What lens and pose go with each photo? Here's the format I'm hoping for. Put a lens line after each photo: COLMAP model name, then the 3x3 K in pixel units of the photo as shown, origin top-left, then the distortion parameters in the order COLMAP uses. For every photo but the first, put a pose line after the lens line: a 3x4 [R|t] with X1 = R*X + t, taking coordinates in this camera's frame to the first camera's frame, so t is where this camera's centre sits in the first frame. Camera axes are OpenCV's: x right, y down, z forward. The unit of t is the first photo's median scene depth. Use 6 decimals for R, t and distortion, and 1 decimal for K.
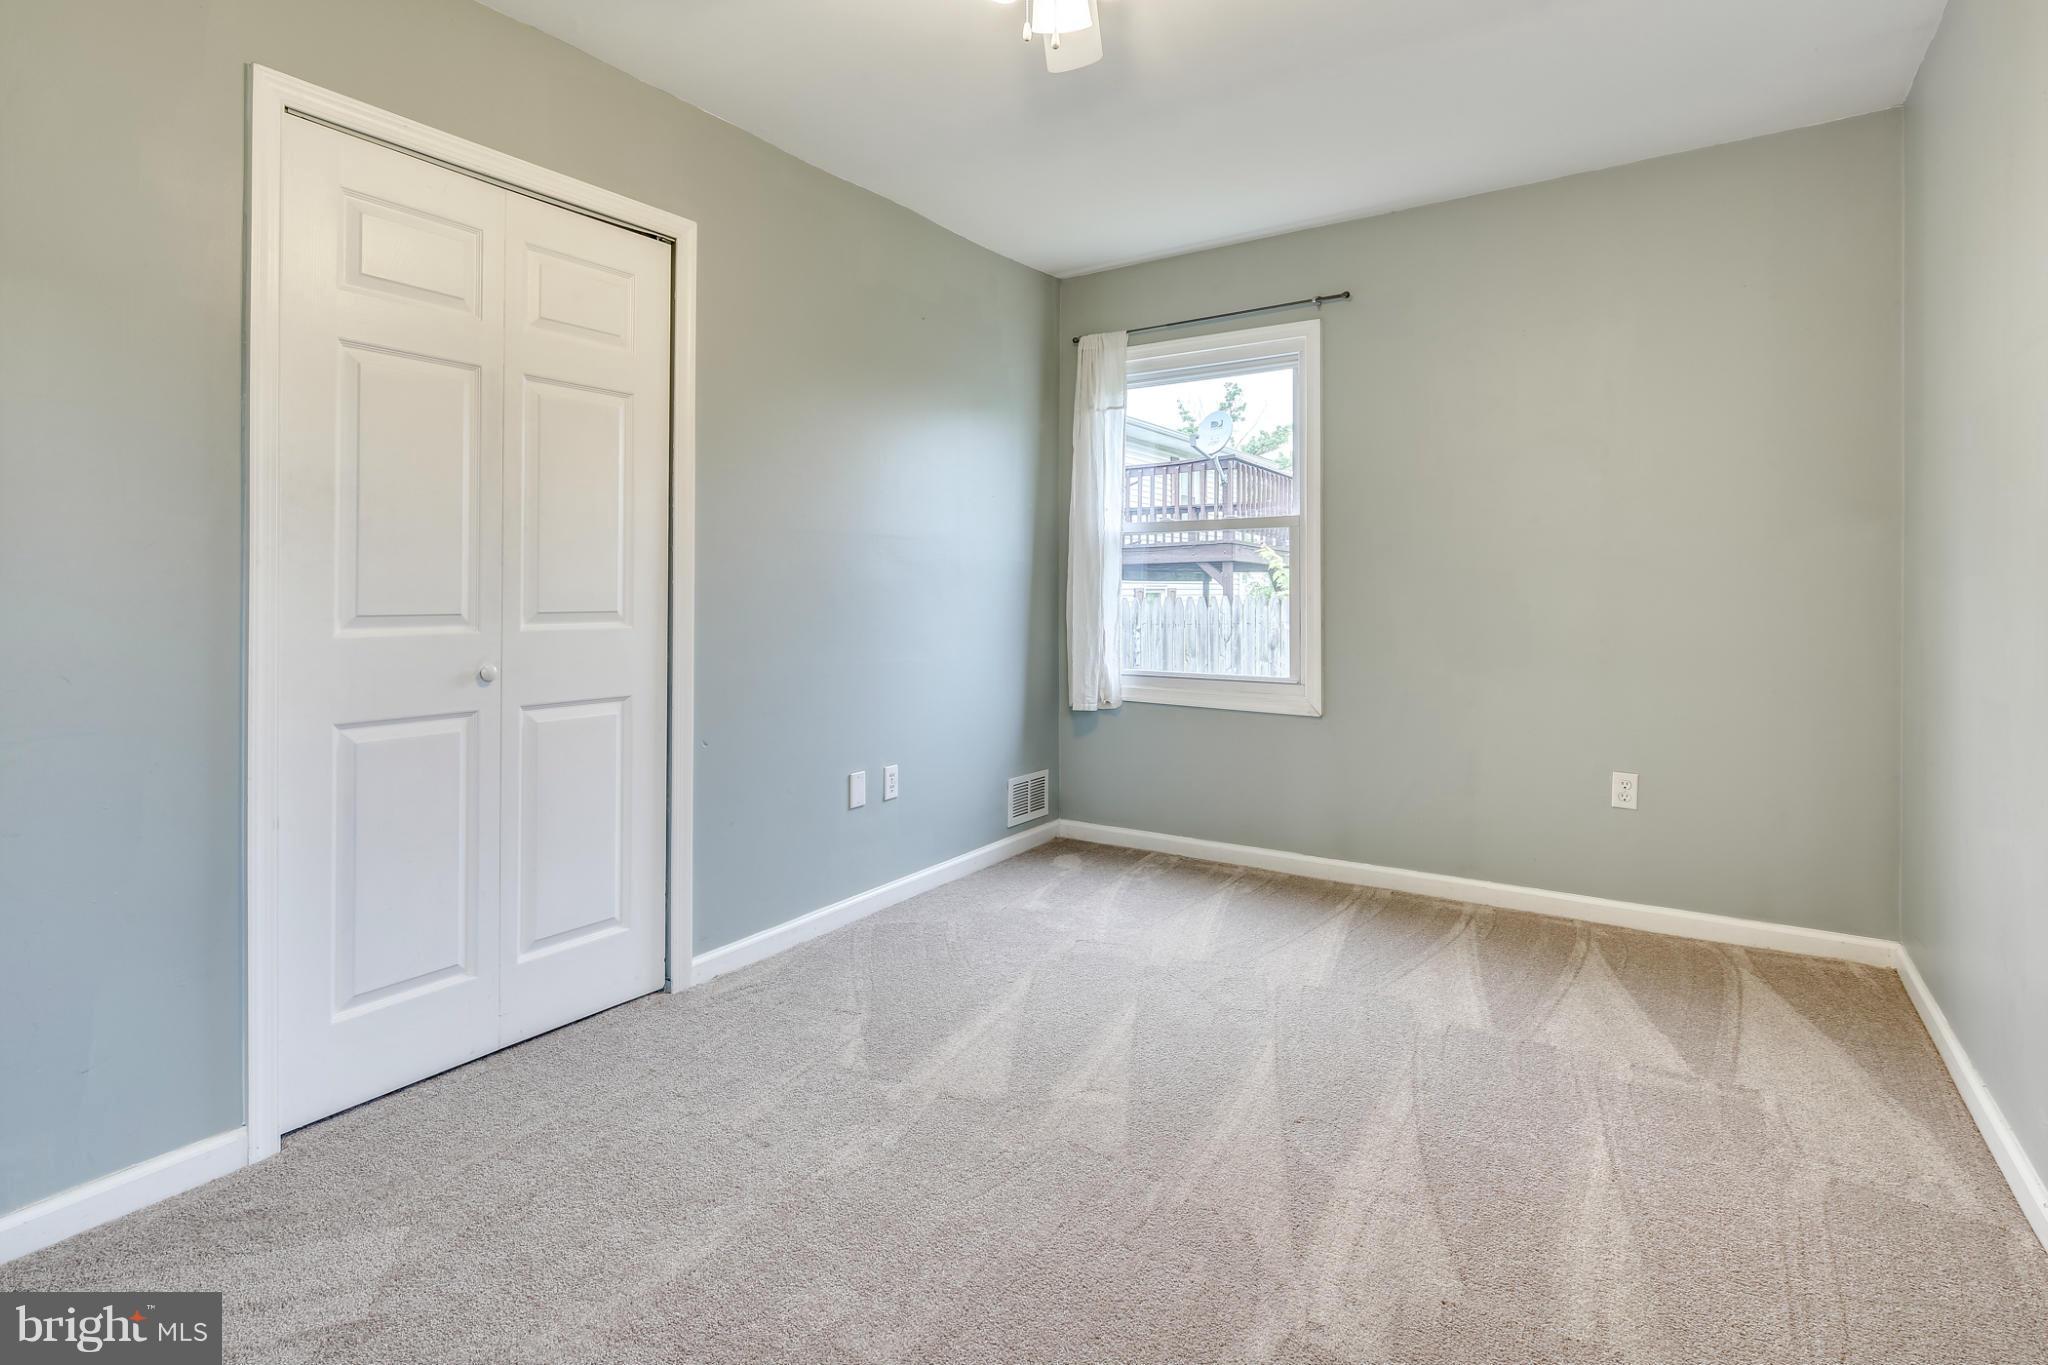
lens RADIAL K [[1003.2, 0, 1026.4], [0, 1003.2, 572.0], [0, 0, 1]] dist [0.000273, -0.001646]
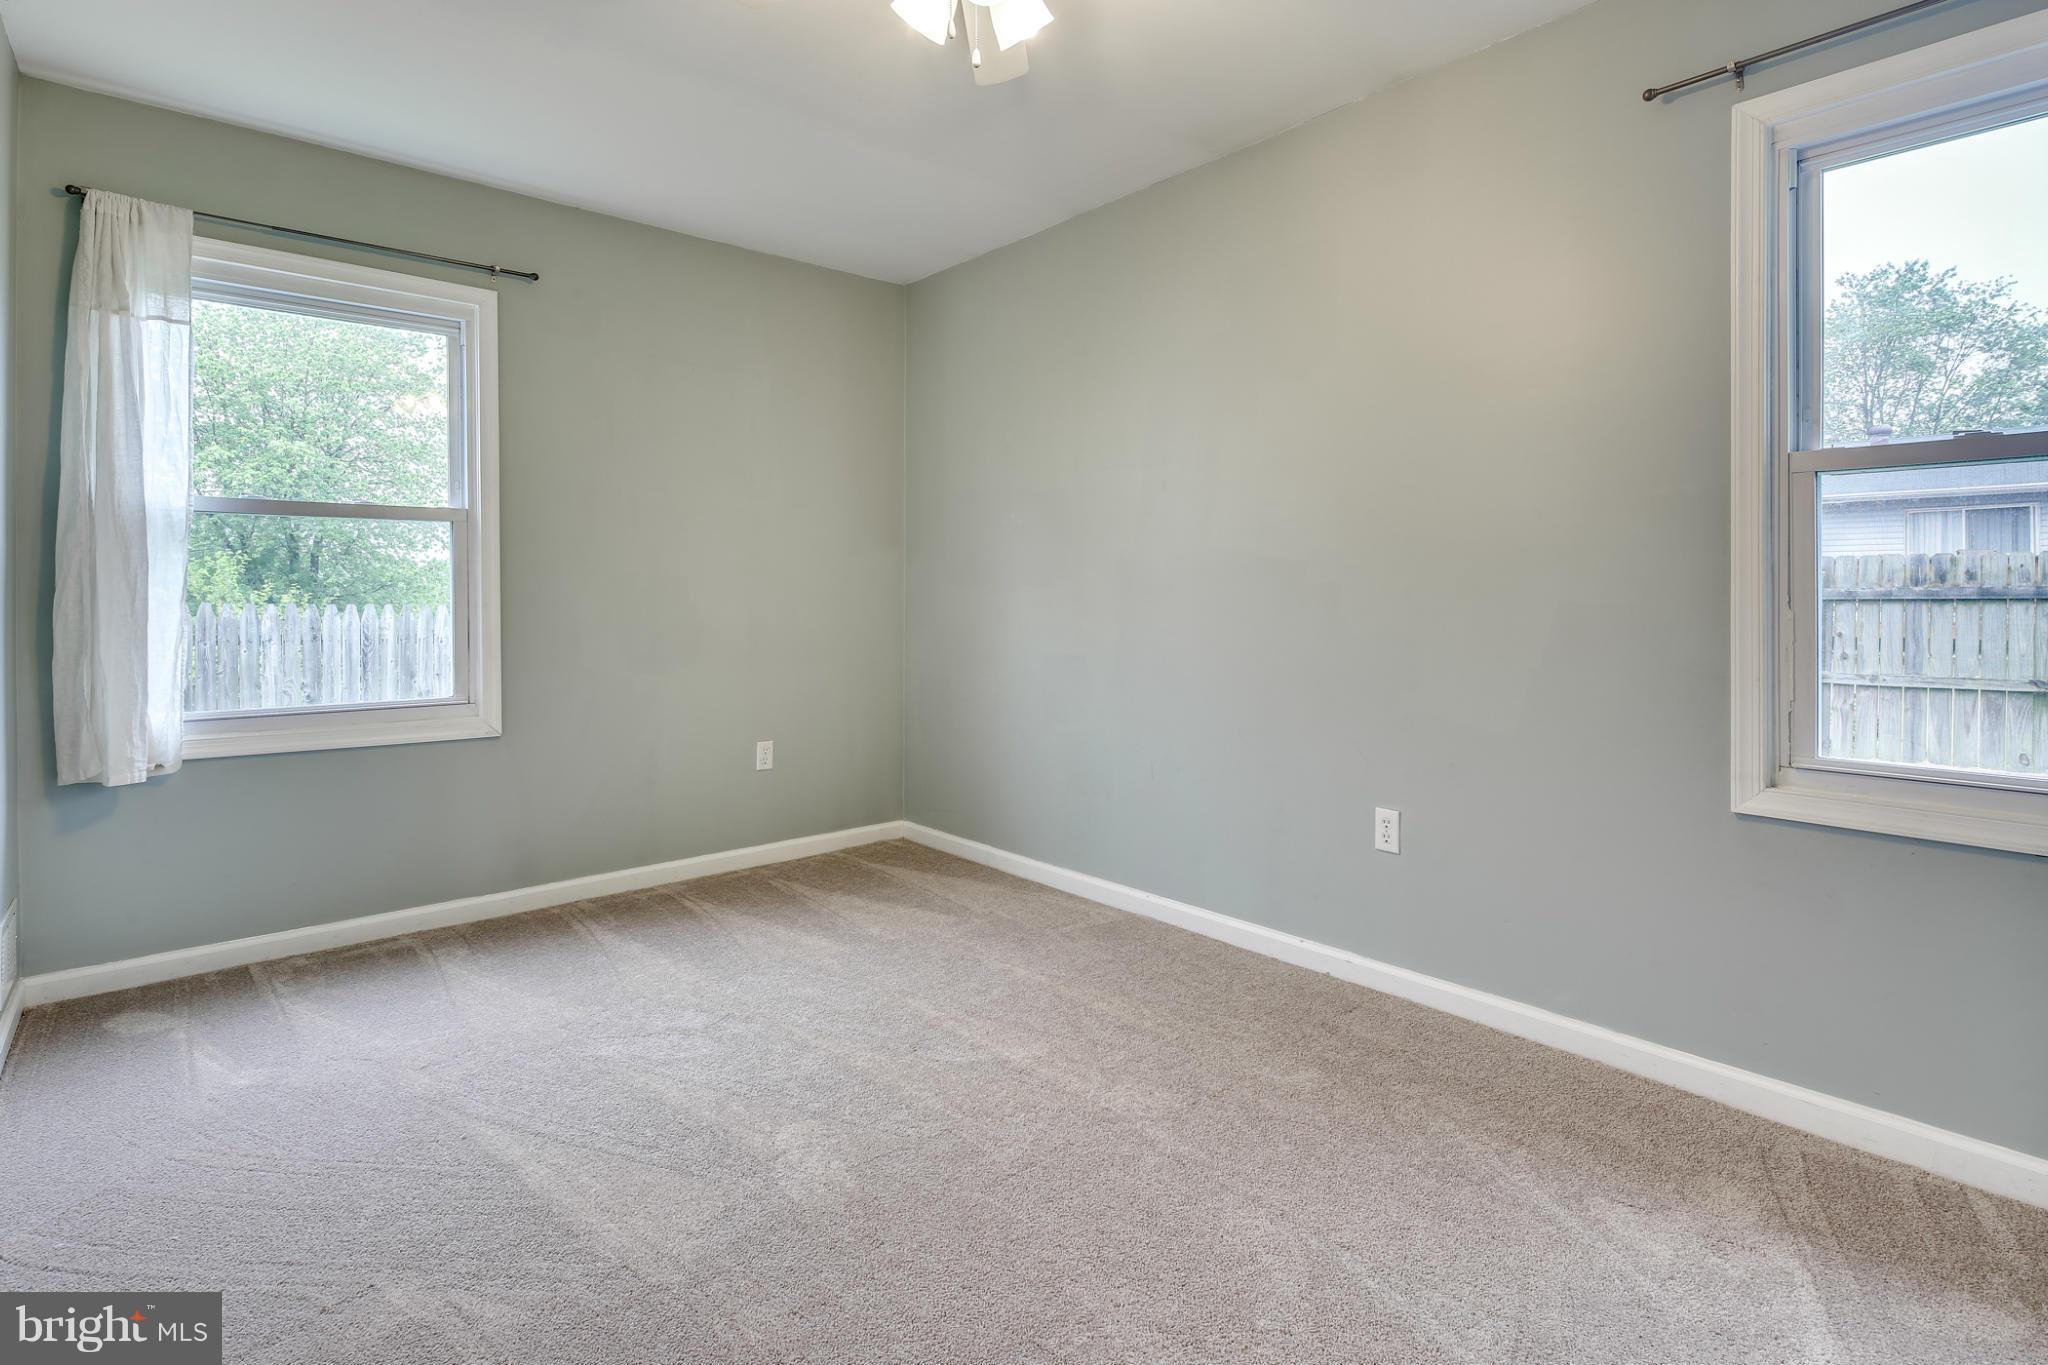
lens RADIAL K [[990.6, 0, 1020.7], [0, 990.6, 586.1], [0, 0, 1]] dist [0.000928, -0.000335]
pose [[0.267567, 0.010320, 0.963484, -0.425643], [-0.013100, 0.999889, -0.007072, 0.010074], [-0.963450, -0.010729, 0.267673, 0.307916]]
